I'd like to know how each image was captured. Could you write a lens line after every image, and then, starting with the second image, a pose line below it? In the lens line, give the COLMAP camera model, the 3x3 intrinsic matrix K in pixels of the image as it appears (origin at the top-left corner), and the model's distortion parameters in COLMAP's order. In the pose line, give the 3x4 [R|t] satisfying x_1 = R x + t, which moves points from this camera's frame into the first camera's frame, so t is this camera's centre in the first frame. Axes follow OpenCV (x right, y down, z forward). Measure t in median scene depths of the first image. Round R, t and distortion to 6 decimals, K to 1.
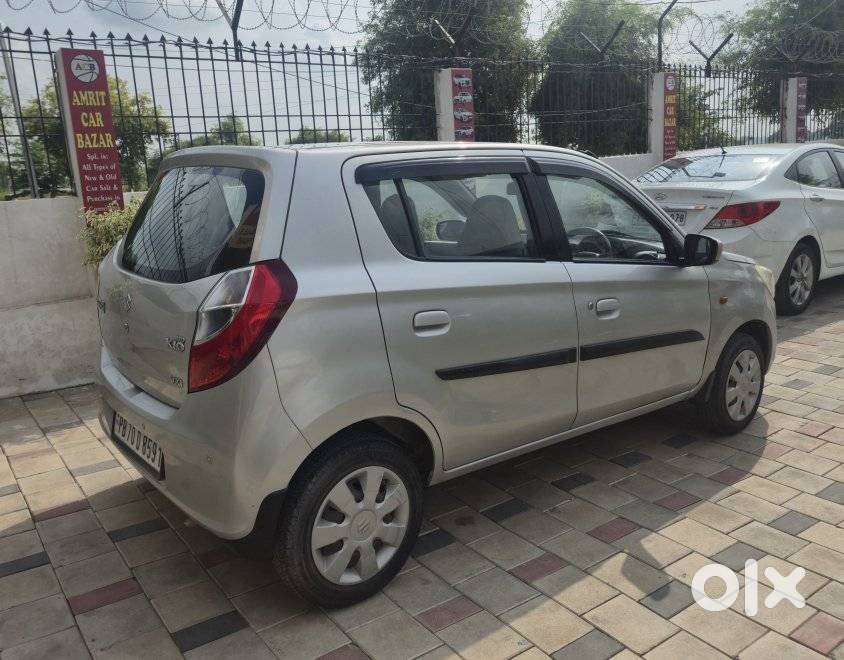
lens RADIAL K [[688.0, 0, 404.0], [0, 688.0, 283.1], [0, 0, 1]] dist [0.047063, -0.048168]
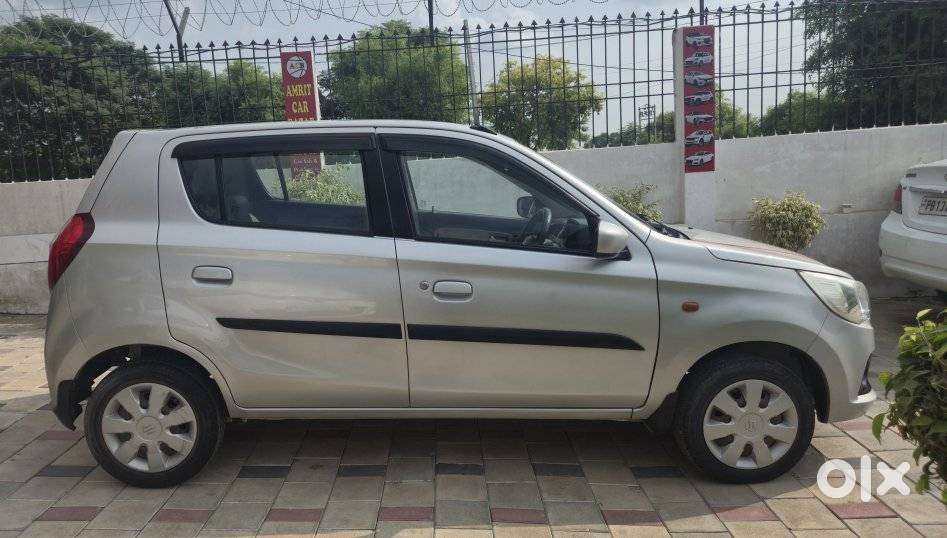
lens RADIAL K [[679.9, 0, 419.7], [0, 679.9, 266.0], [0, 0, 1]] dist [0.041646, -0.002784]
pose [[0.792718, 0.099190, -0.601465, 0.743080], [-0.088971, 0.994933, 0.046817, -0.033937], [0.603061, 0.016400, 0.797526, 0.202161]]
